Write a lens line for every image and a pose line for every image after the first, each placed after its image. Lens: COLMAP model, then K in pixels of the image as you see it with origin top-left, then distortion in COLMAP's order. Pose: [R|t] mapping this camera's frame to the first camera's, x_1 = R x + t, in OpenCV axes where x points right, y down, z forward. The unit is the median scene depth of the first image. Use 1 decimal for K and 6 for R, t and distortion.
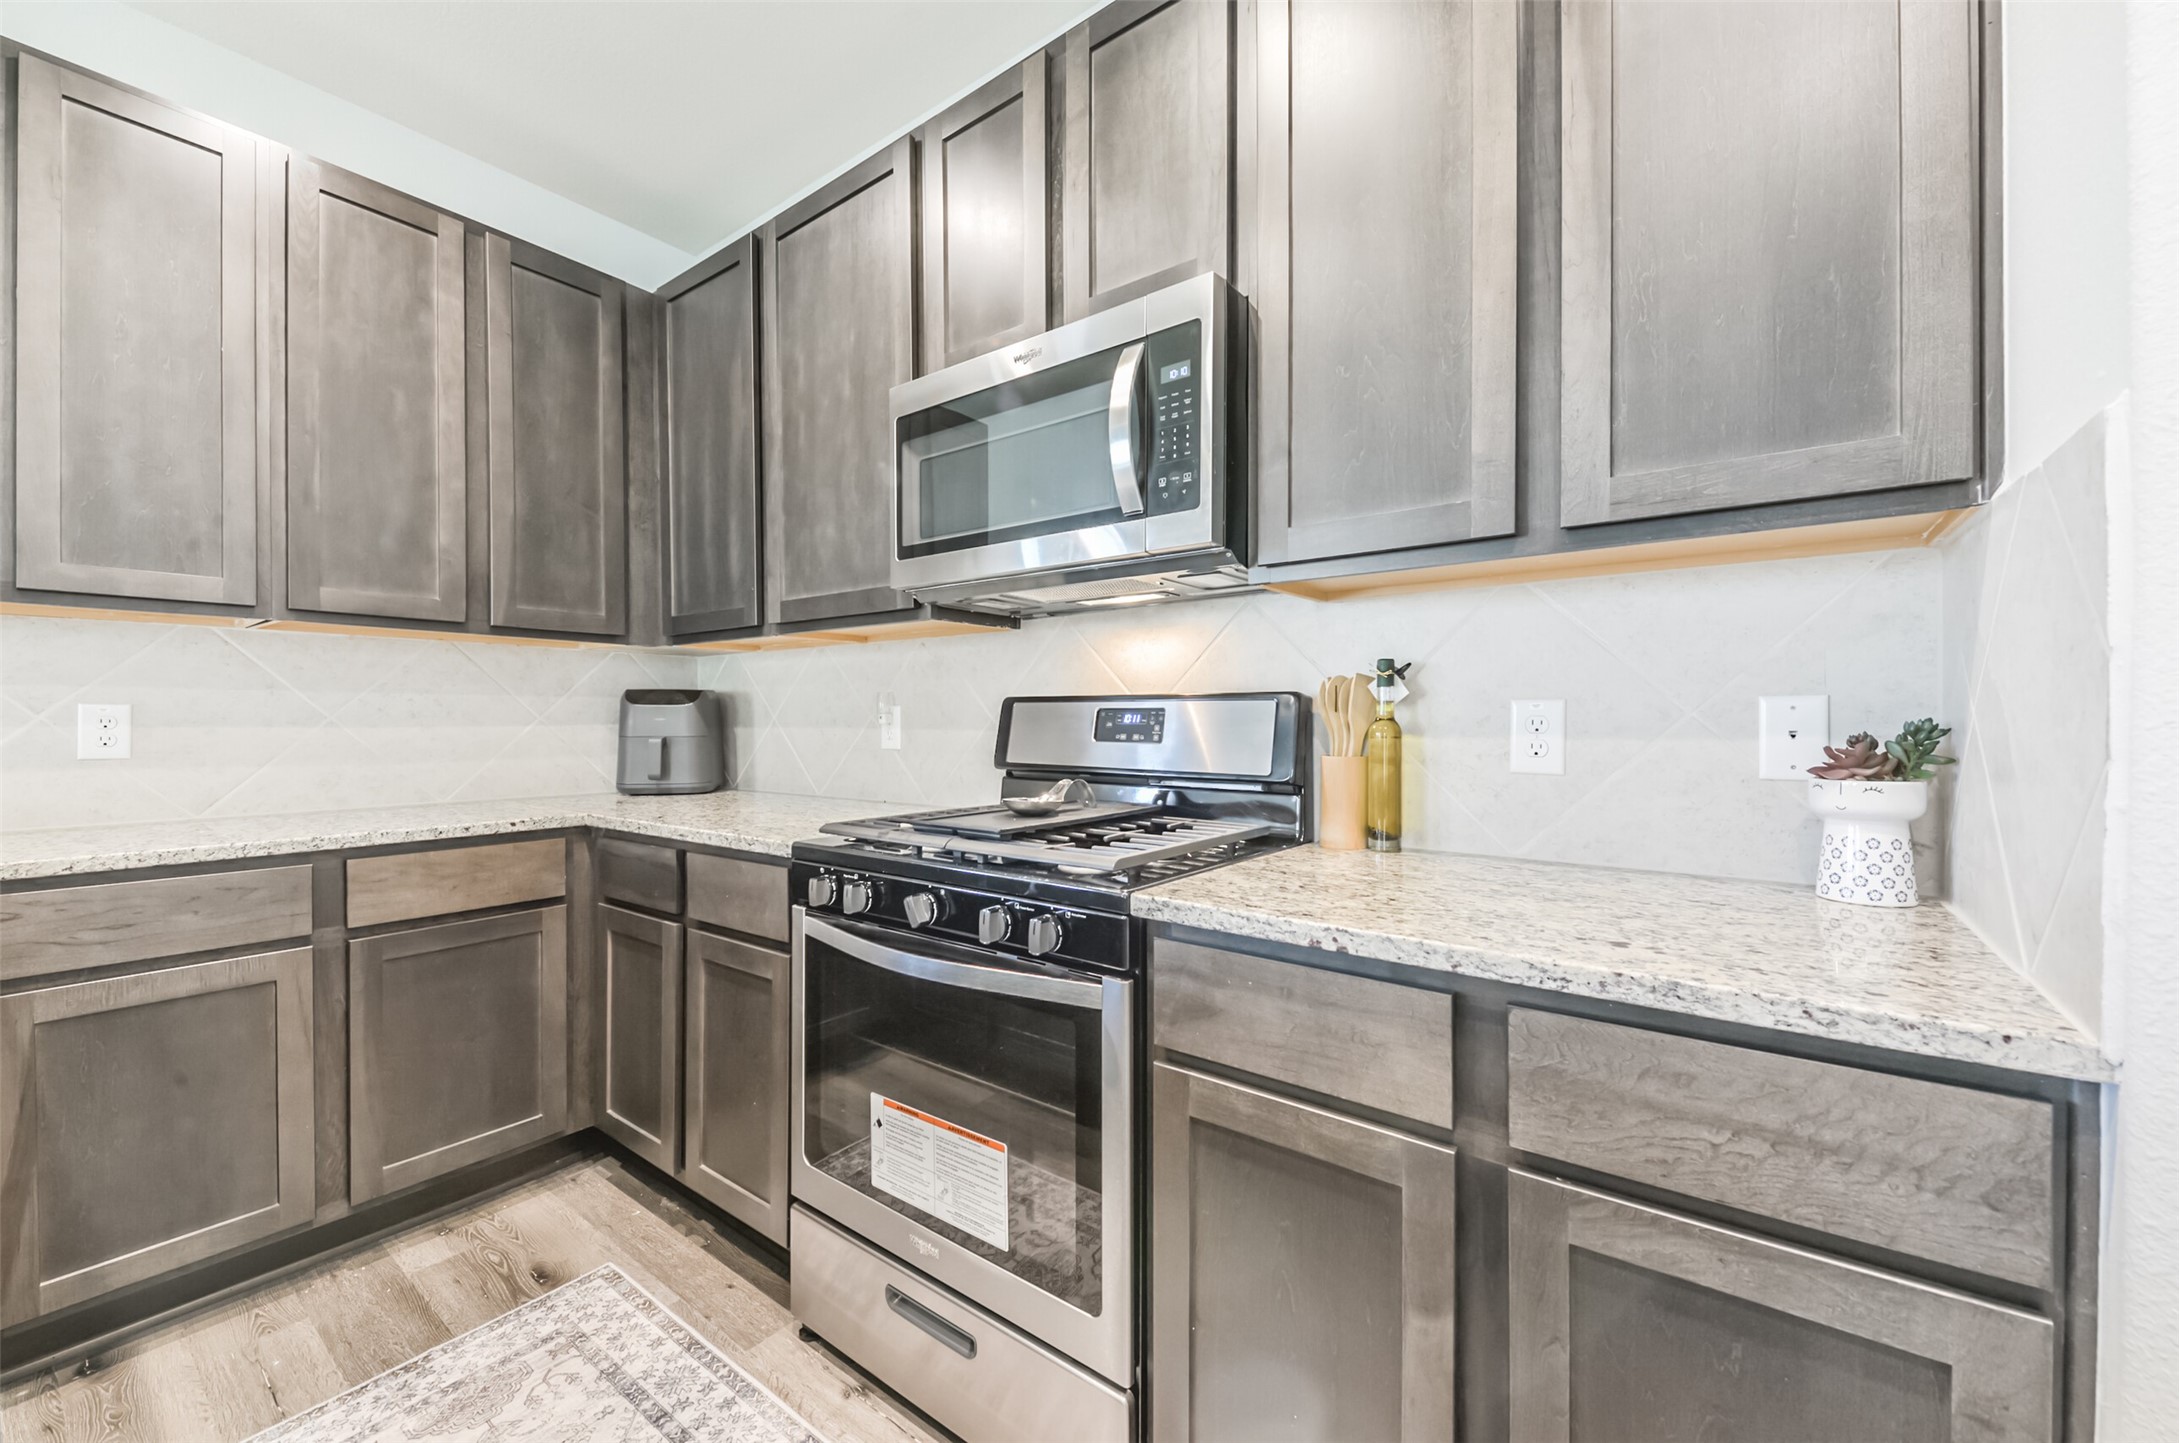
lens RADIAL K [[843.0, 0, 1089.0], [0, 843.0, 723.9], [0, 0, 1]] dist [0.036419, -0.018312]
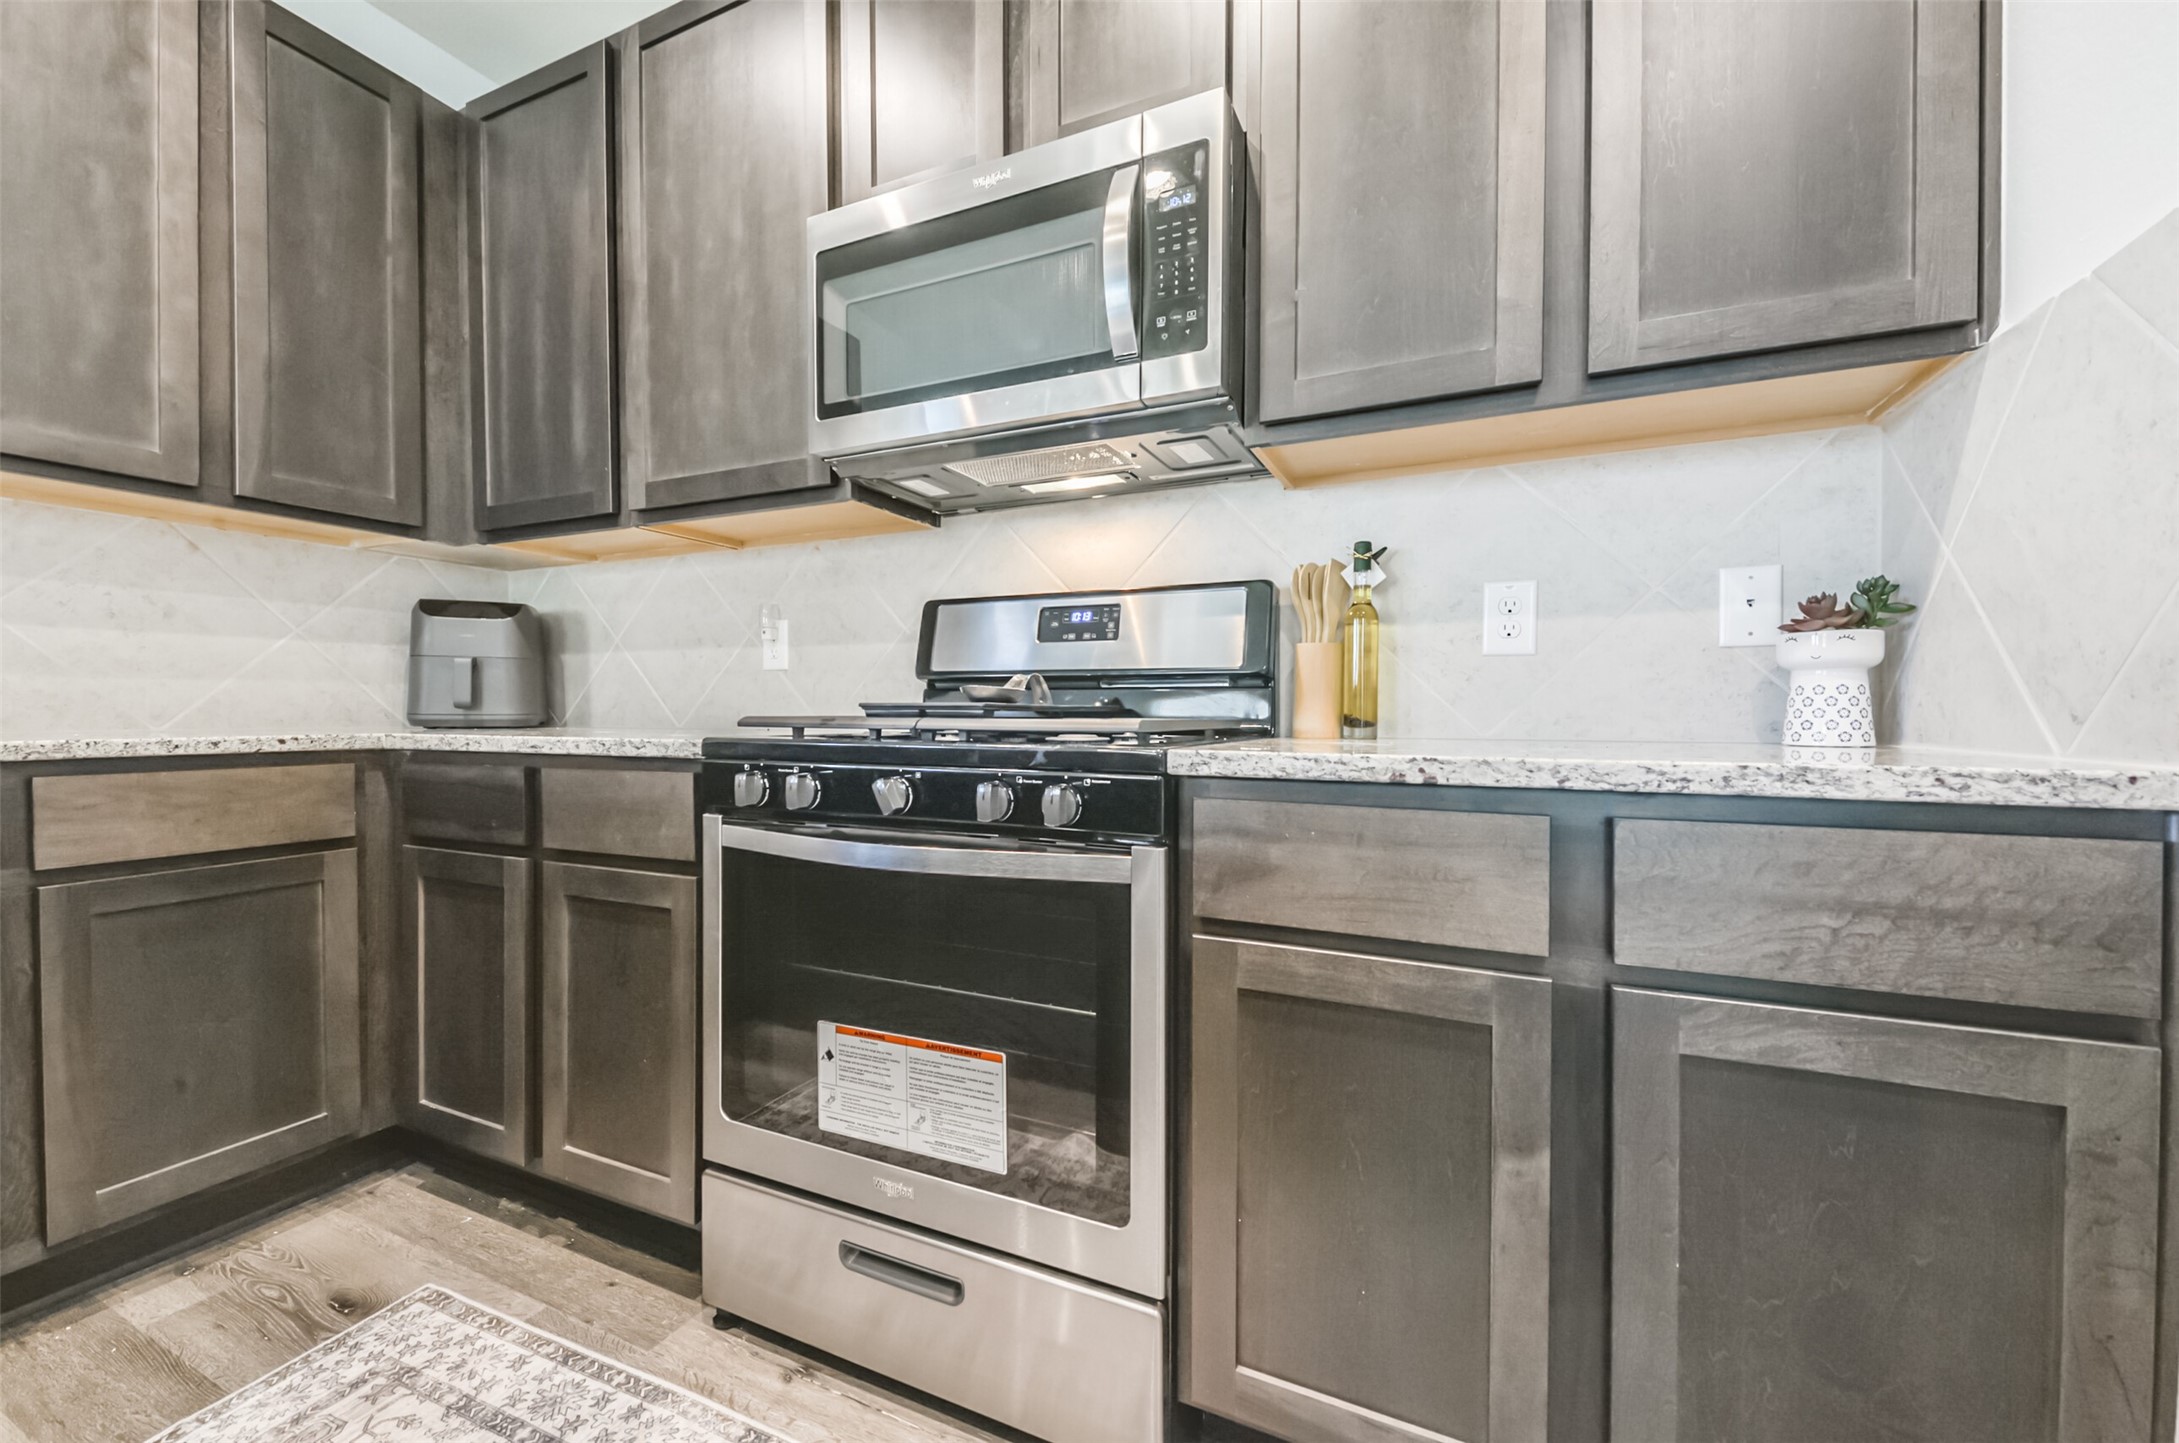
lens RADIAL K [[851.0, 0, 1091.6], [0, 851.0, 722.4], [0, 0, 1]] dist [0.029906, -0.013630]
pose [[0.976968, -0.000980, 0.213385, -0.154969], [-0.000803, 0.999965, 0.008268, 0.115603], [-0.213385, -0.008249, 0.976933, 0.098136]]
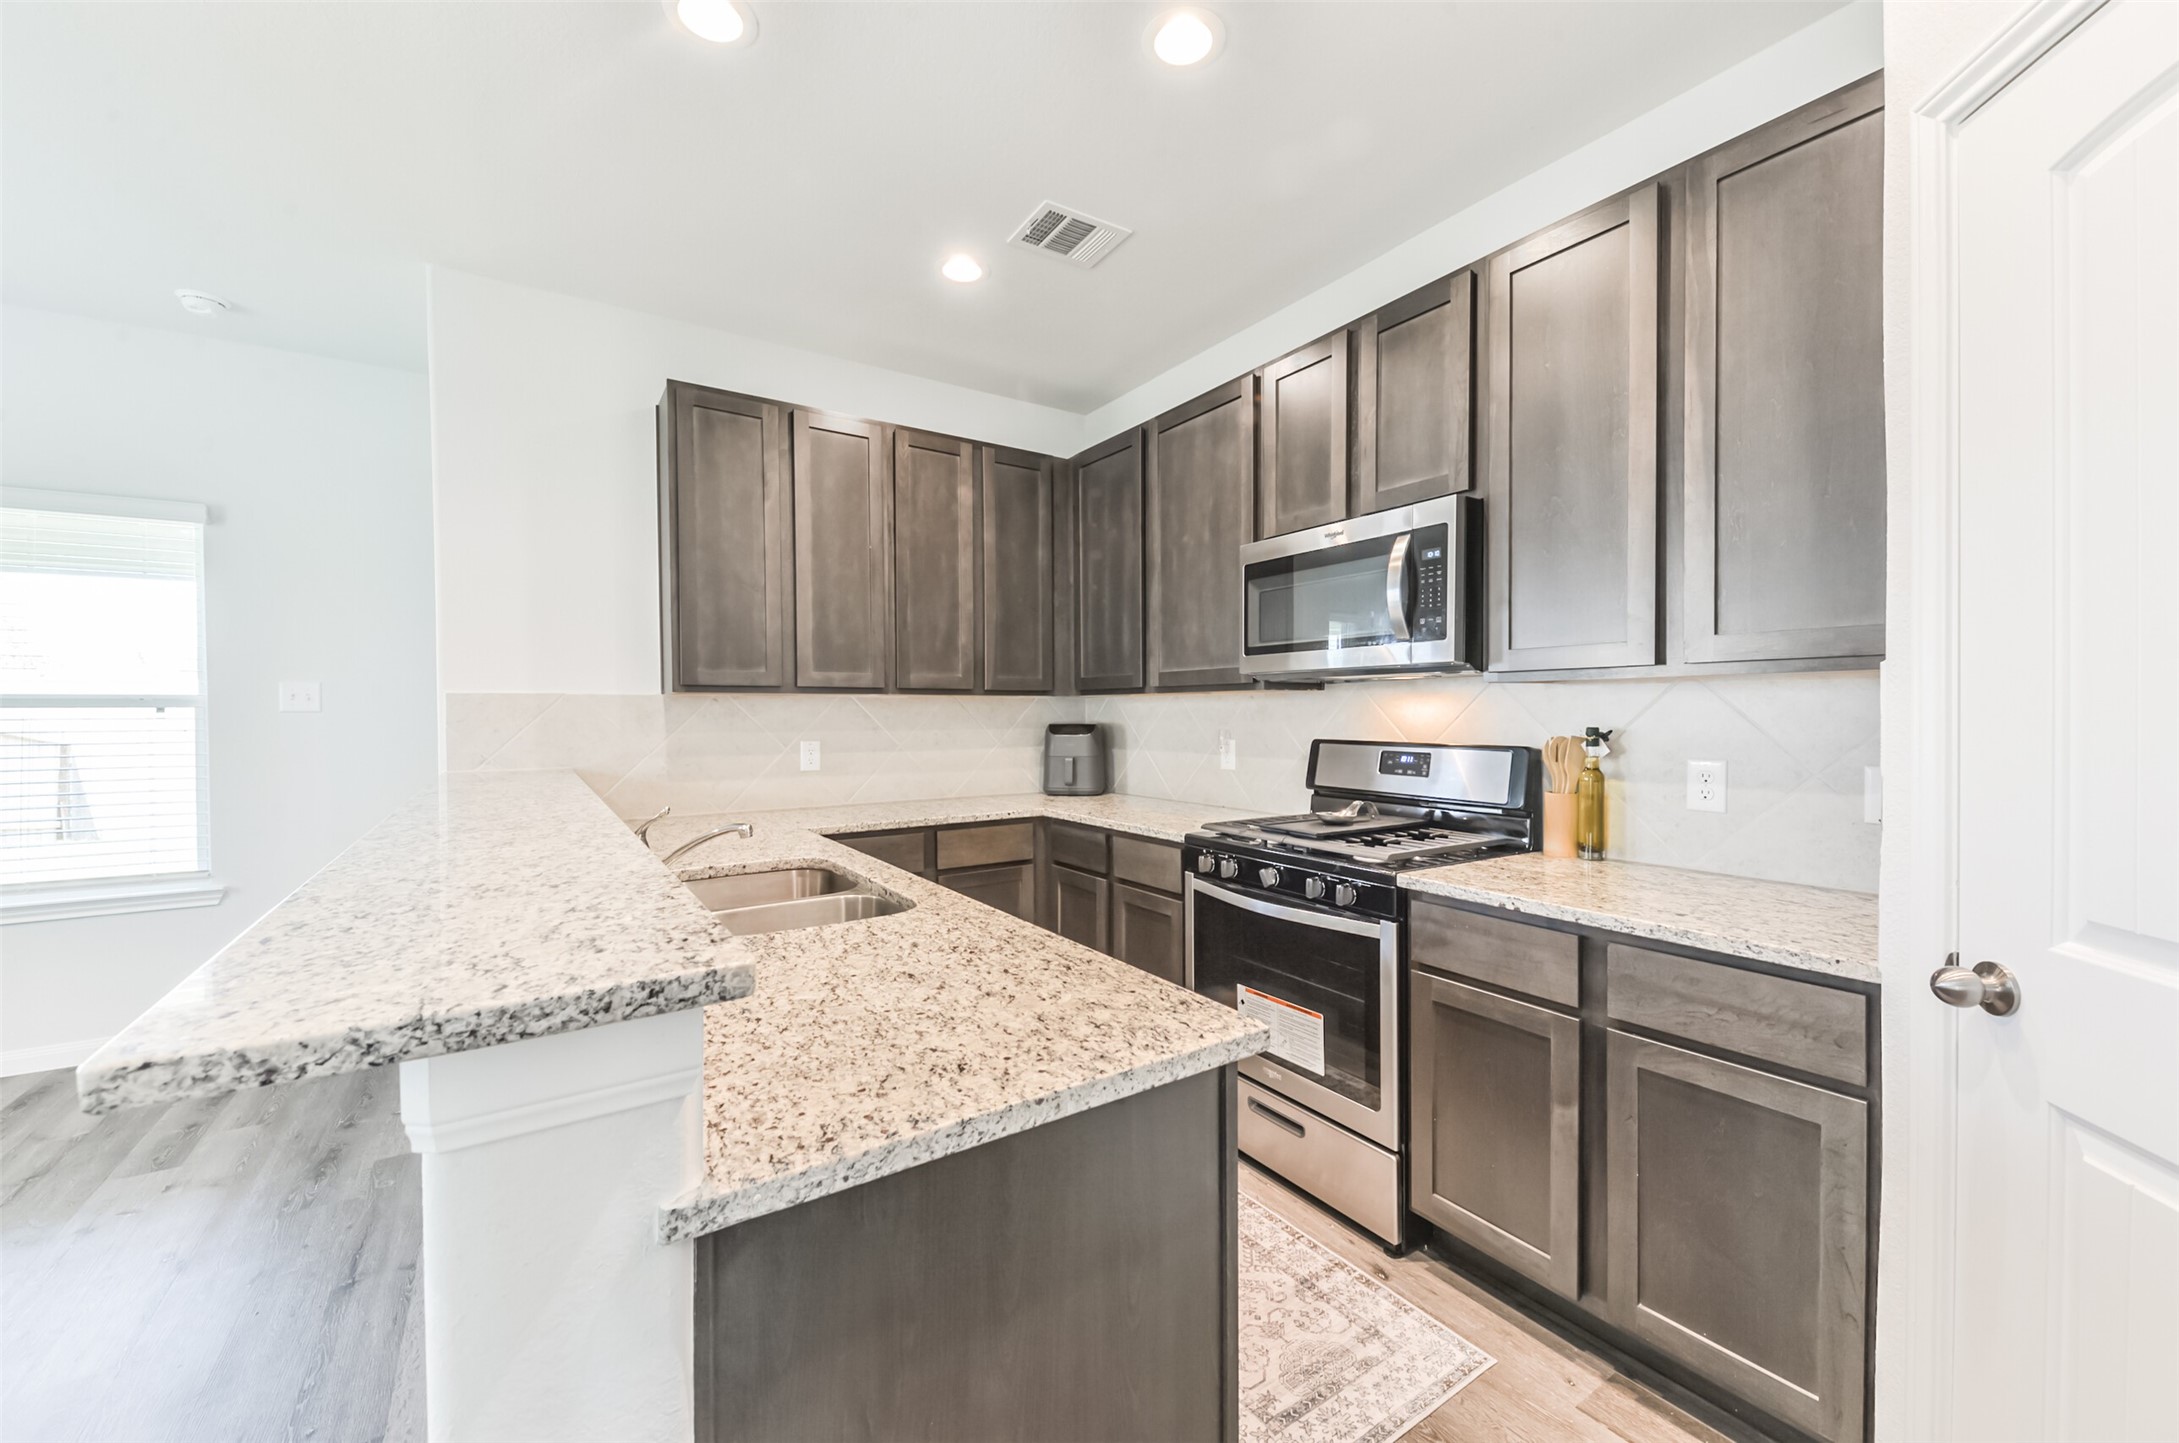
lens RADIAL K [[843.0, 0, 1089.0], [0, 843.0, 723.9], [0, 0, 1]] dist [0.036419, -0.018312]
pose [[0.944229, 0.002557, -0.329281, 0.016641], [0.000589, 0.999955, 0.009452, -0.090946], [0.329290, -0.009119, 0.944185, -0.618248]]
